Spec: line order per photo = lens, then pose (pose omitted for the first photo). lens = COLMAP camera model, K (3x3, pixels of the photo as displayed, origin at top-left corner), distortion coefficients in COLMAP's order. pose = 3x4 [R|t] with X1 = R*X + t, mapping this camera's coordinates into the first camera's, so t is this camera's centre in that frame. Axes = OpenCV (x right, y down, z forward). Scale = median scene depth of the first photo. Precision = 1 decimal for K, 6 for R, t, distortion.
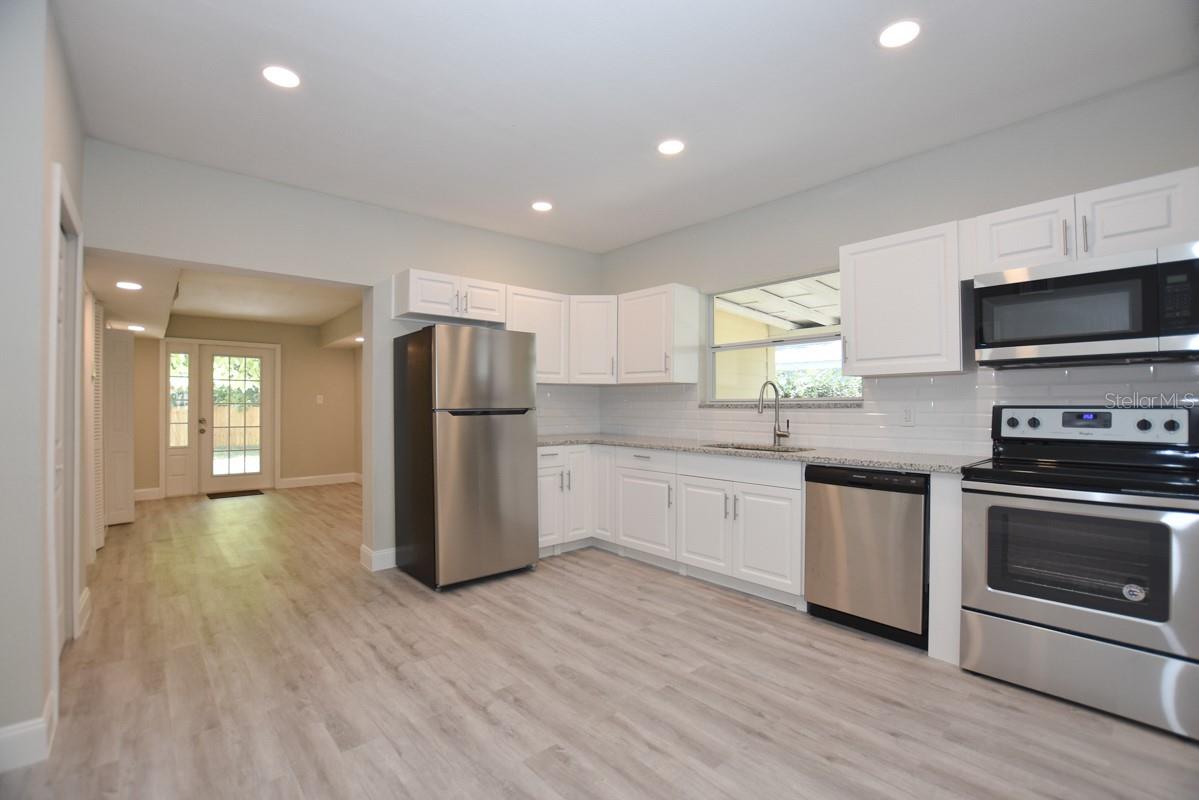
lens RADIAL K [[486.9, 0, 546.6], [0, 486.9, 403.9], [0, 0, 1]] dist [-0.025657, 0.000355]
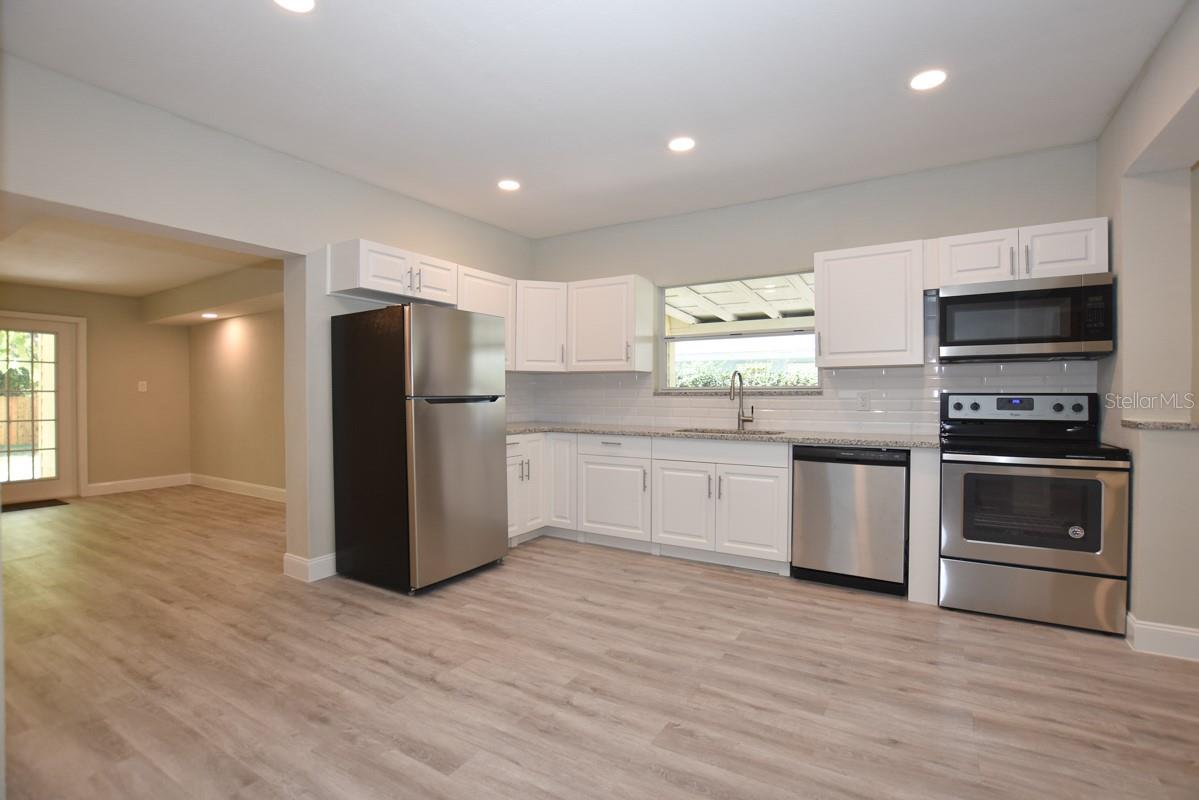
lens RADIAL K [[501.1, 0, 539.5], [0, 501.1, 399.7], [0, 0, 1]] dist [-0.023373, -0.000082]
pose [[0.962781, -0.001292, 0.270280, -0.309064], [-0.002391, 0.999909, 0.013297, 0.005007], [-0.270273, -0.013448, 0.962690, 0.040177]]
